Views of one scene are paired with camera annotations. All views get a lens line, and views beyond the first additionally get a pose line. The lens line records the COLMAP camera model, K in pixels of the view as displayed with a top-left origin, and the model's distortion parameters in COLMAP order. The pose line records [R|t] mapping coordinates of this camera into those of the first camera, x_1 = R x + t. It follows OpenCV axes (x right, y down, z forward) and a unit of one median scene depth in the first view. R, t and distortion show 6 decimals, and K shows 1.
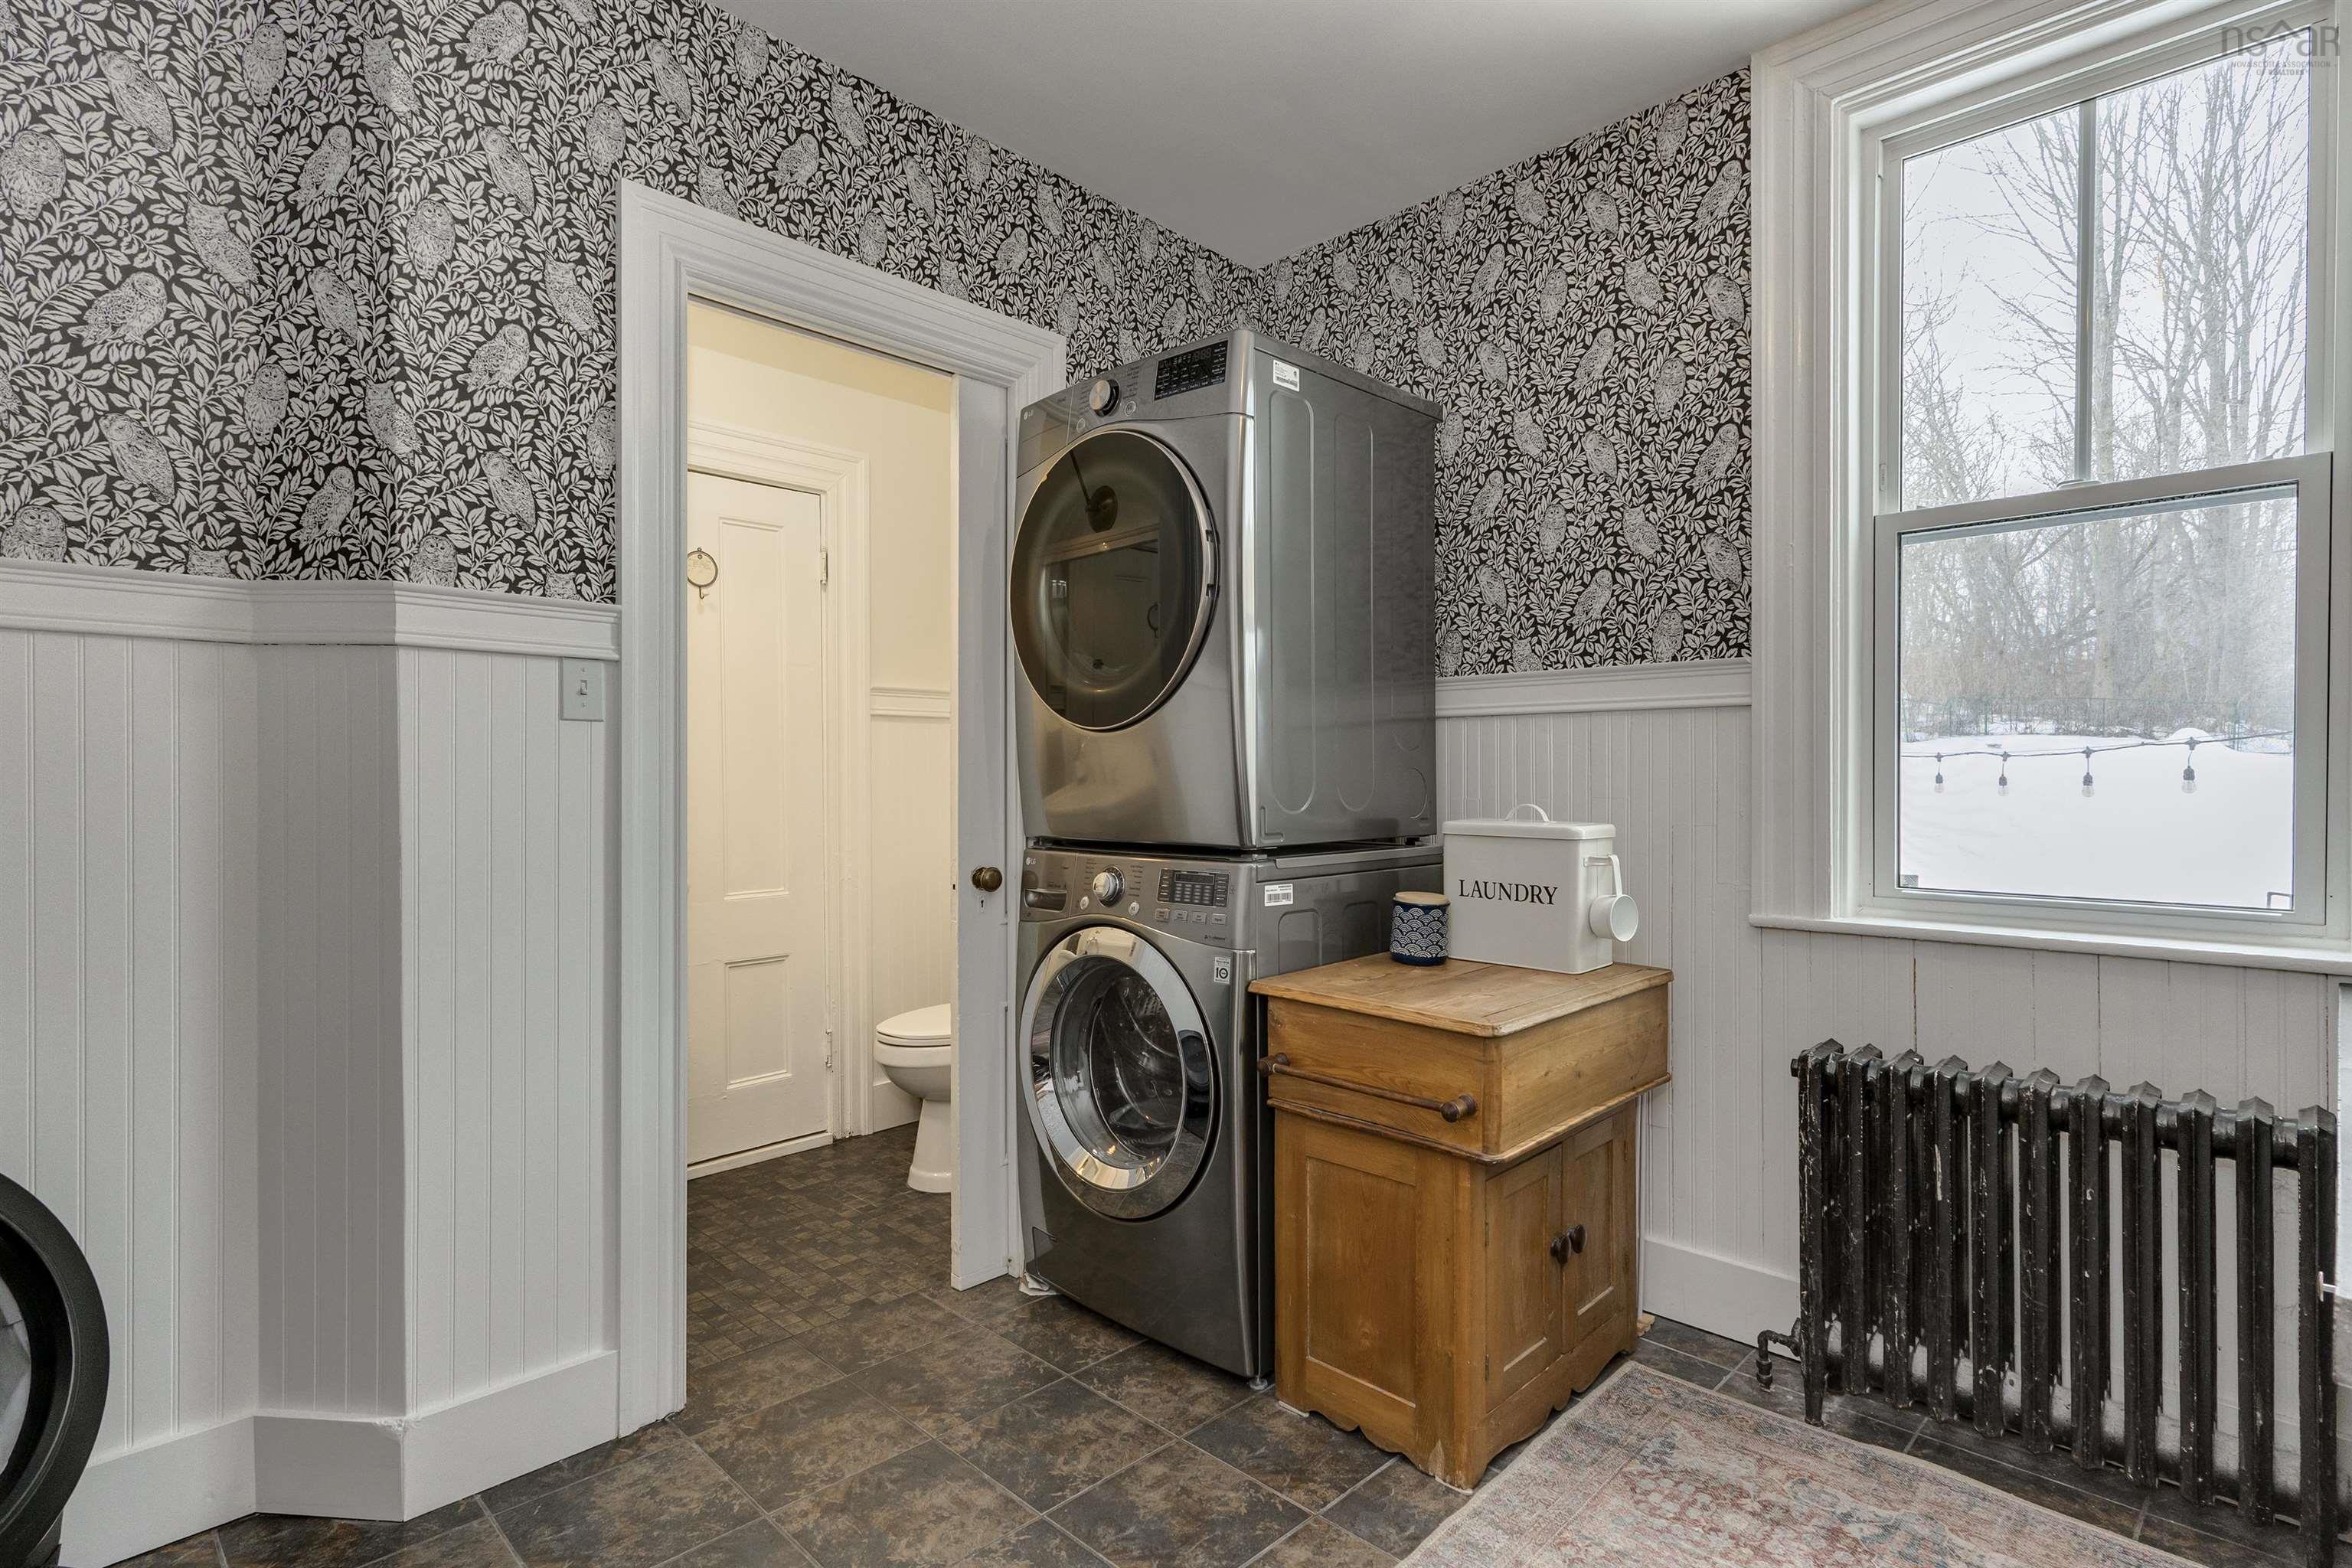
lens RADIAL K [[1165.1, 0, 1184.3], [0, 1165.1, 778.7], [0, 0, 1]] dist [-0.001305, 0.002583]
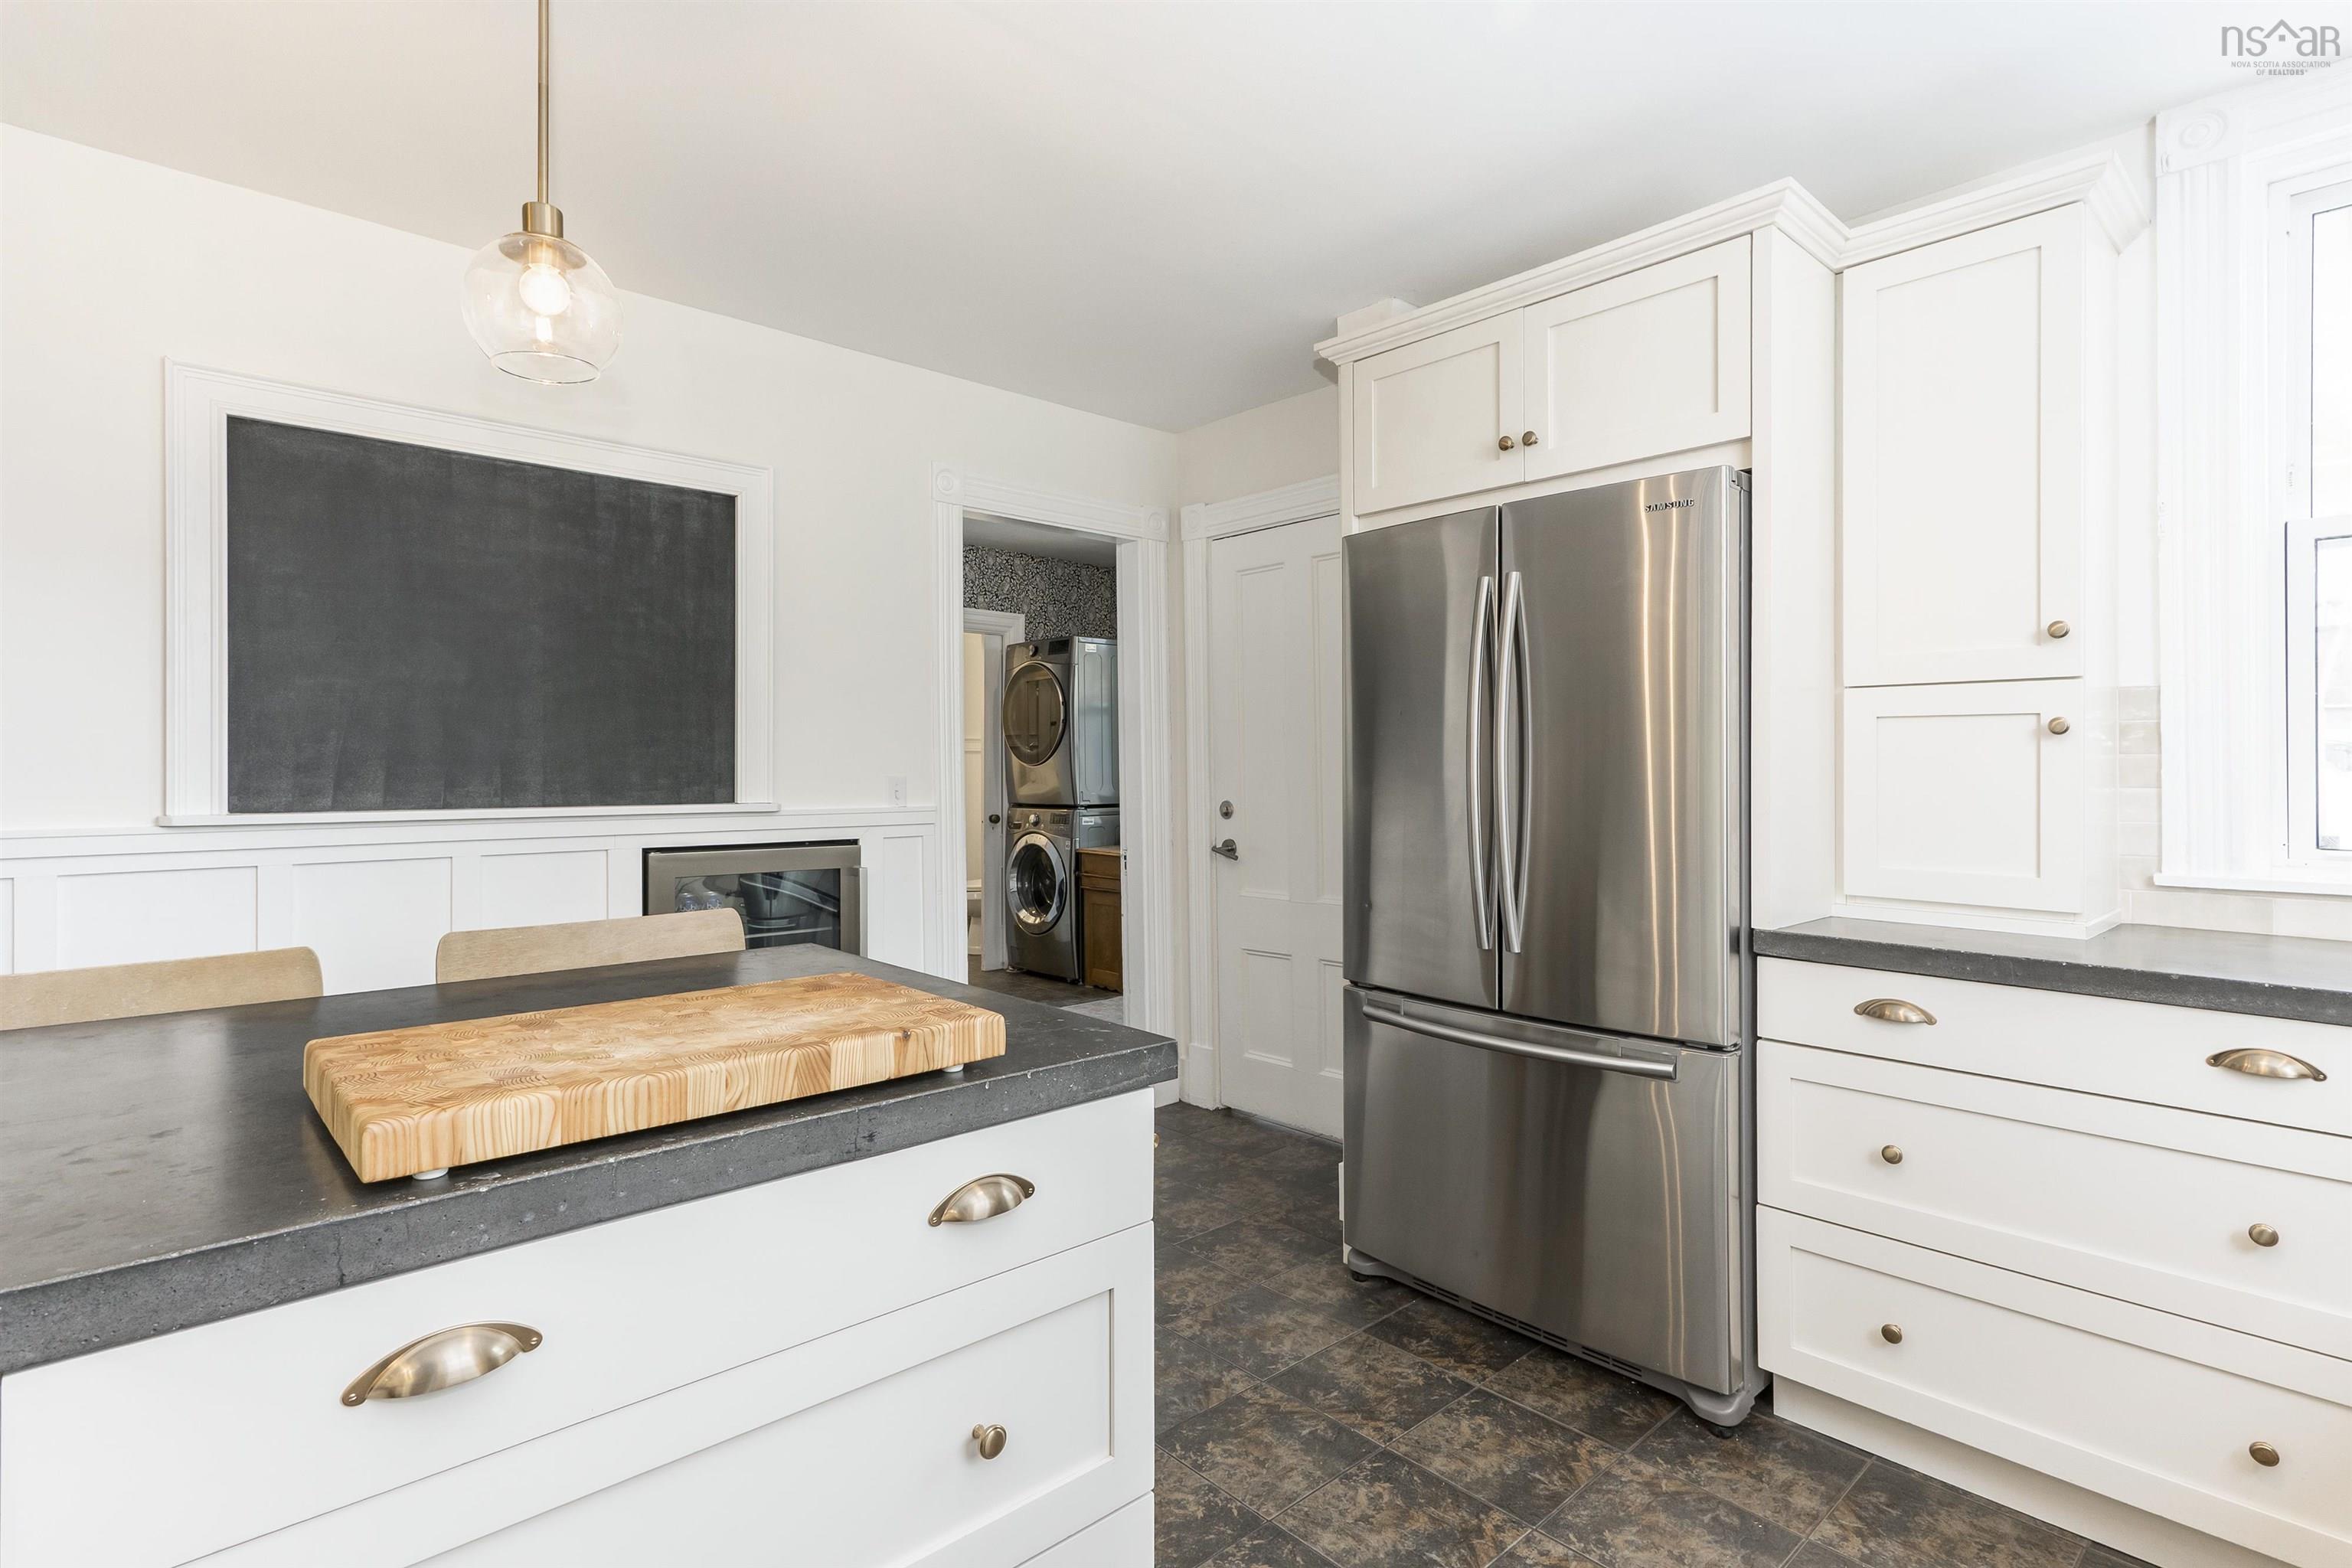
lens RADIAL K [[1161.2, 0, 1180.9], [0, 1161.2, 766.7], [0, 0, 1]] dist [0.002160, 0.001022]
pose [[0.999107, 0.005422, -0.041914, 0.393476], [-0.005459, 0.999985, -0.000763, -0.034399], [0.041909, 0.000991, 0.999121, -1.747771]]
